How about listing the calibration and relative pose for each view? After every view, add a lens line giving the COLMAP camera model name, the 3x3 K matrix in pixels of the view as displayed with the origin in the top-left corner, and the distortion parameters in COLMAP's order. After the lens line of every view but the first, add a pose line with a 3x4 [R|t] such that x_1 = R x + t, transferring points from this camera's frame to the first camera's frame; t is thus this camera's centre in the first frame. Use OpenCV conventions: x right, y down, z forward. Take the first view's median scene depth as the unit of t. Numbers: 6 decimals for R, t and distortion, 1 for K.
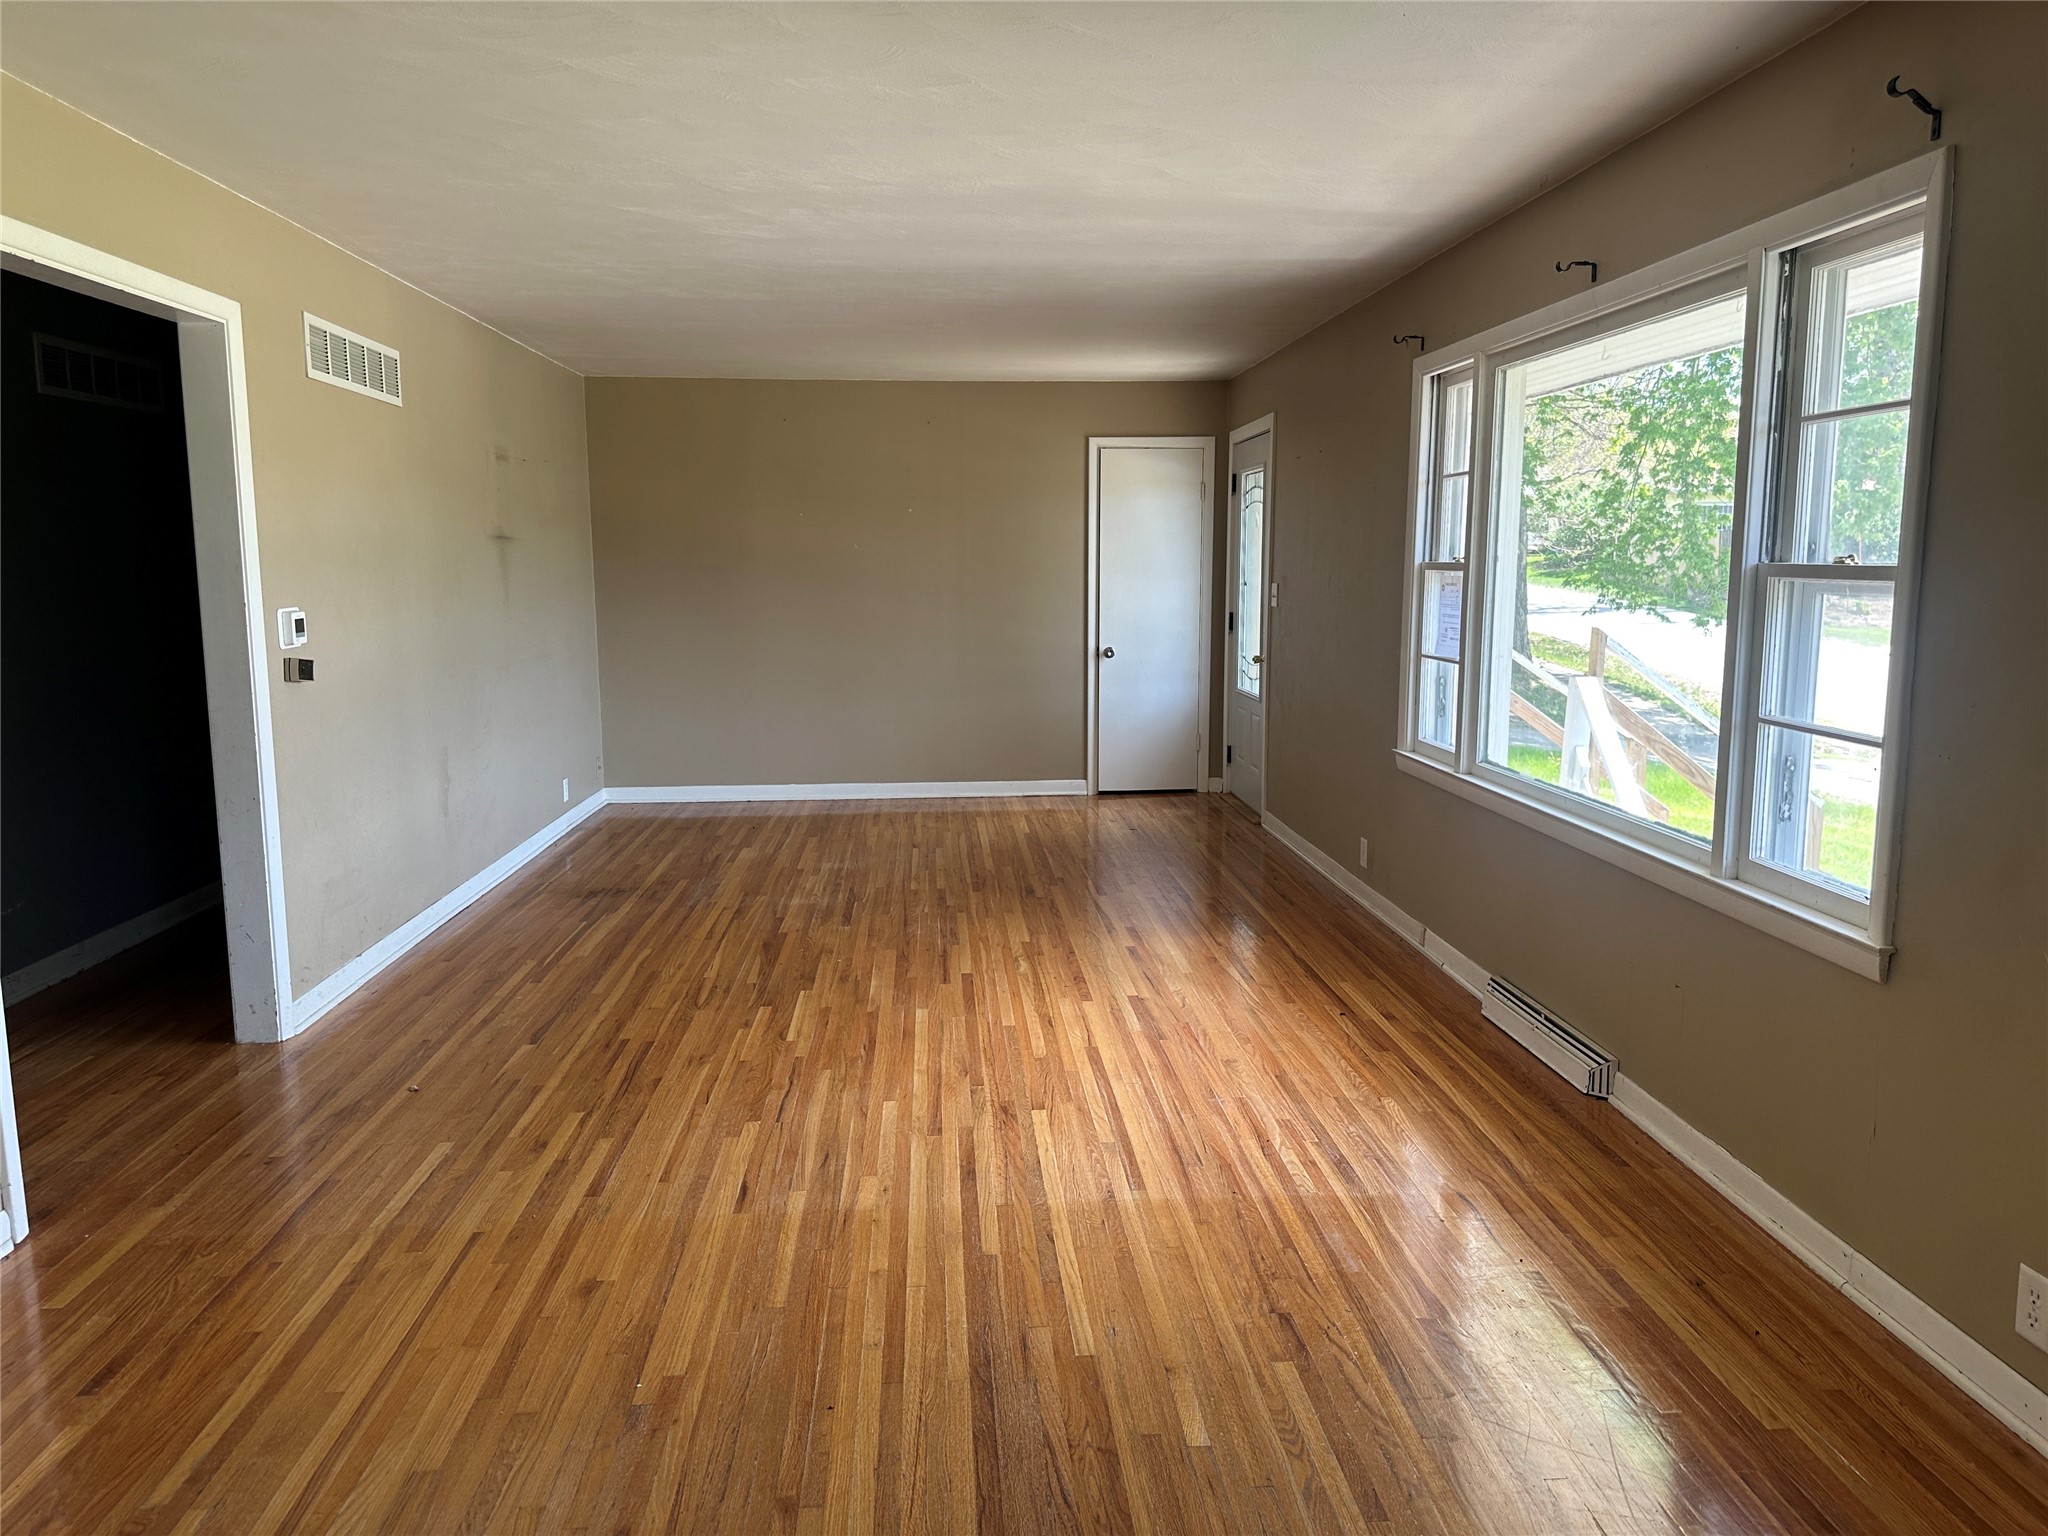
lens RADIAL K [[1436.8, 0, 1021.4], [0, 1436.8, 758.8], [0, 0, 1]] dist [0.132638, -0.213311]
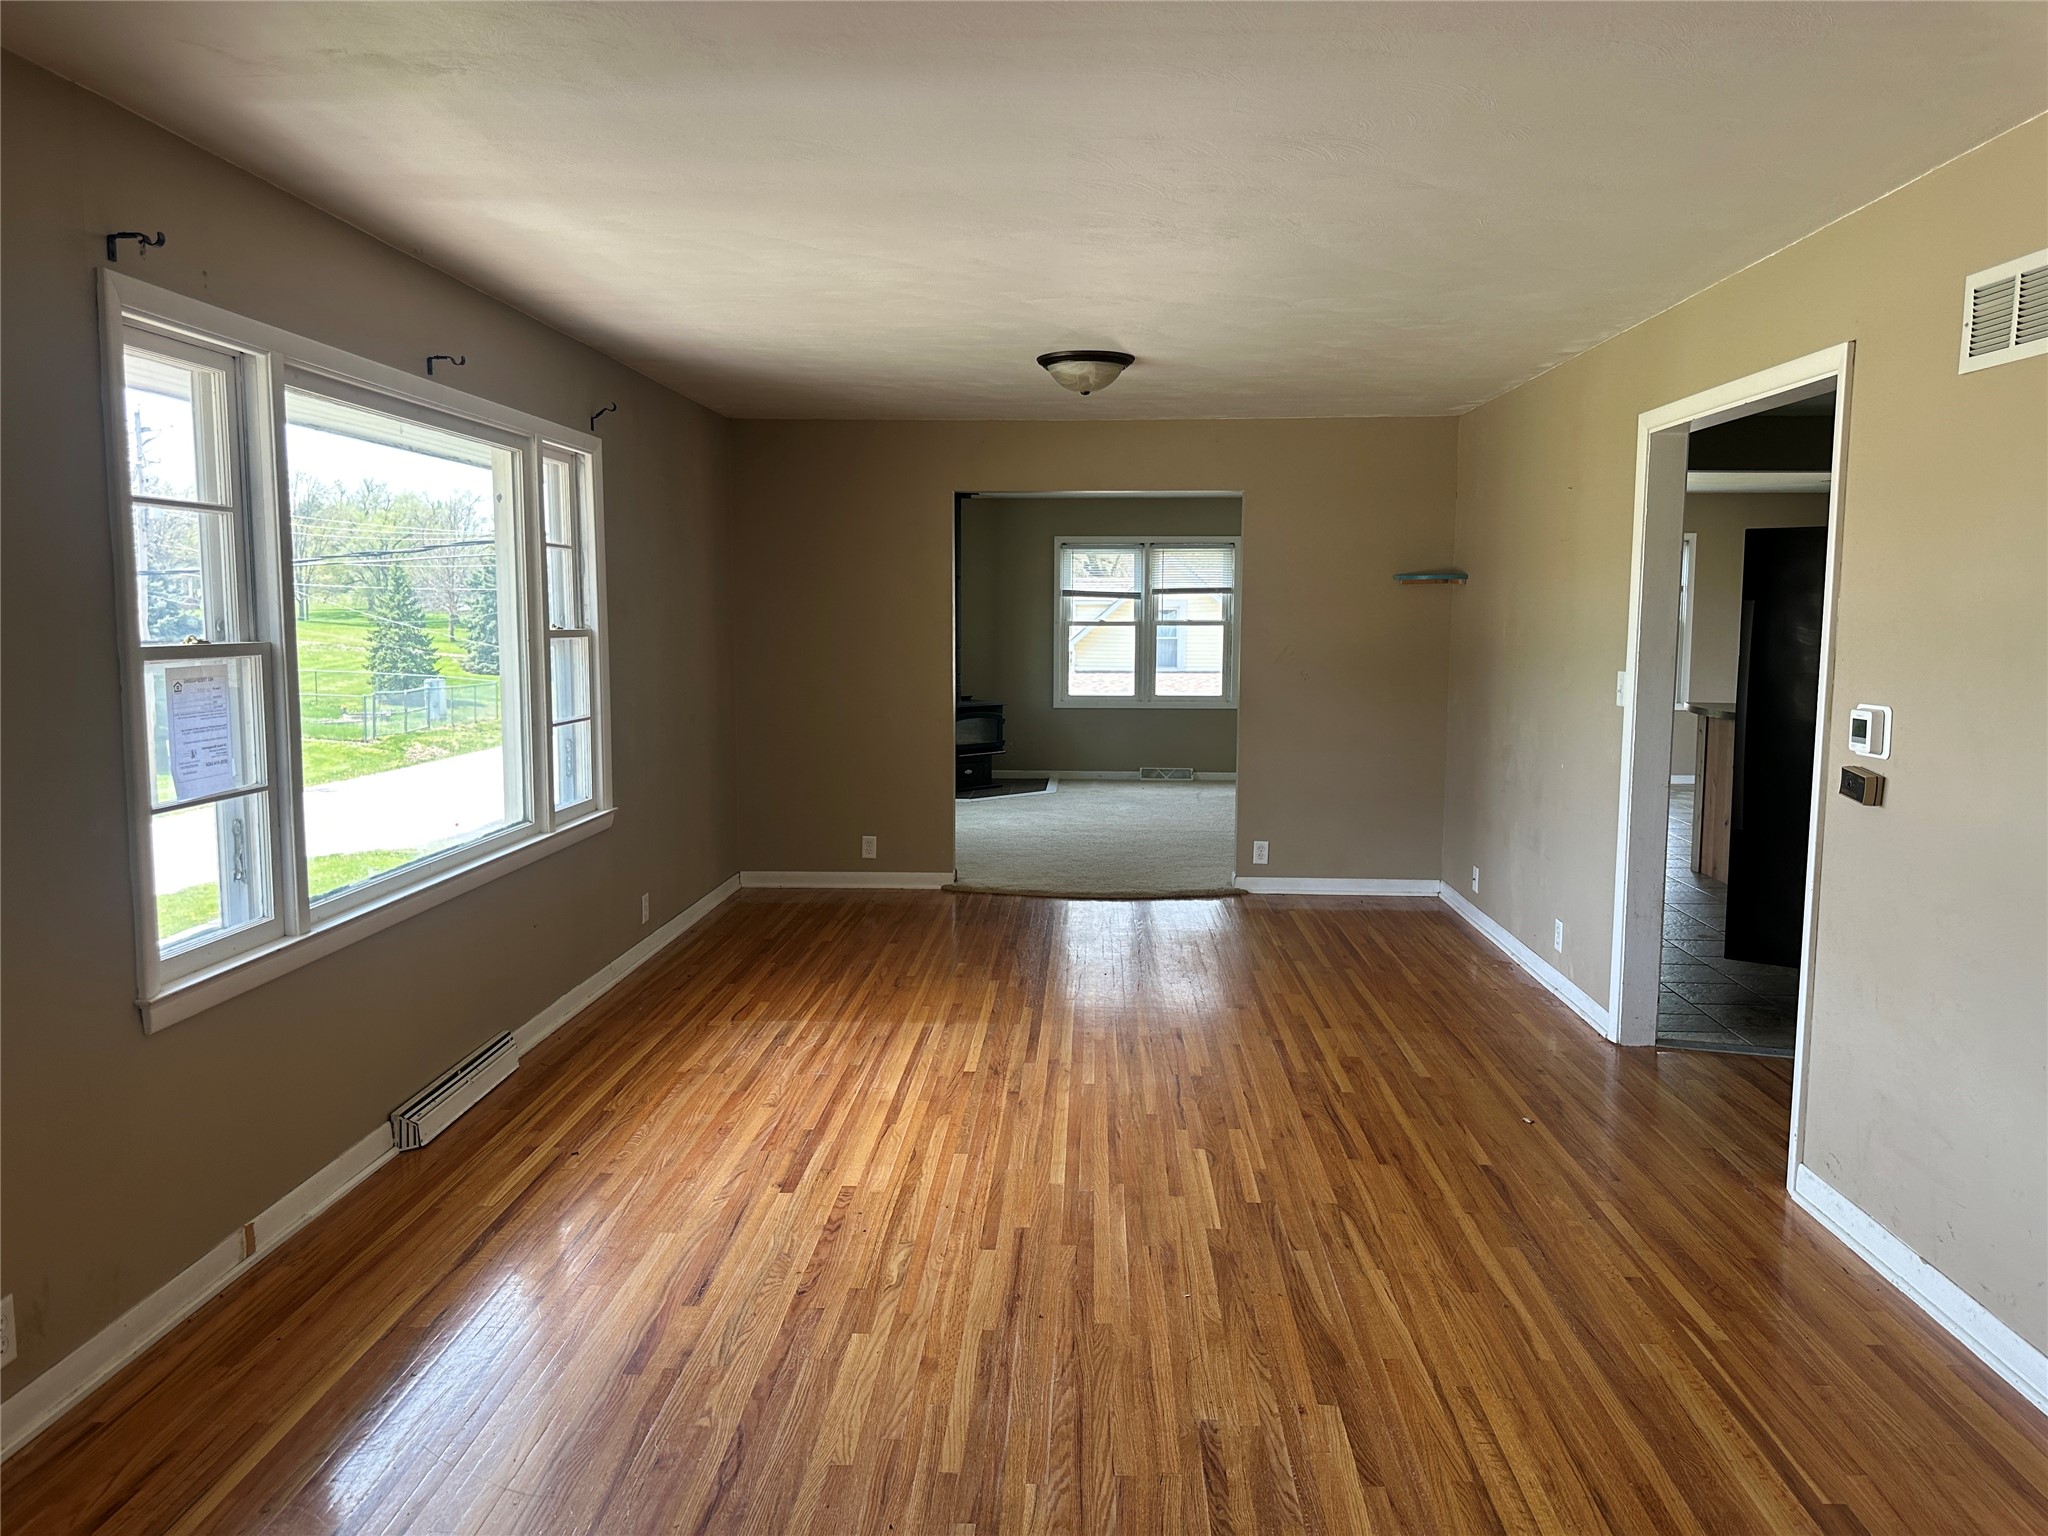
lens RADIAL K [[1436.8, 0, 1021.4], [0, 1436.8, 758.8], [0, 0, 1]] dist [0.132638, -0.213311]
pose [[-0.993349, -0.014273, 0.114254, -0.154019], [0.013519, 0.970967, 0.238831, -0.283342], [-0.114345, 0.238787, -0.964316, 1.920538]]
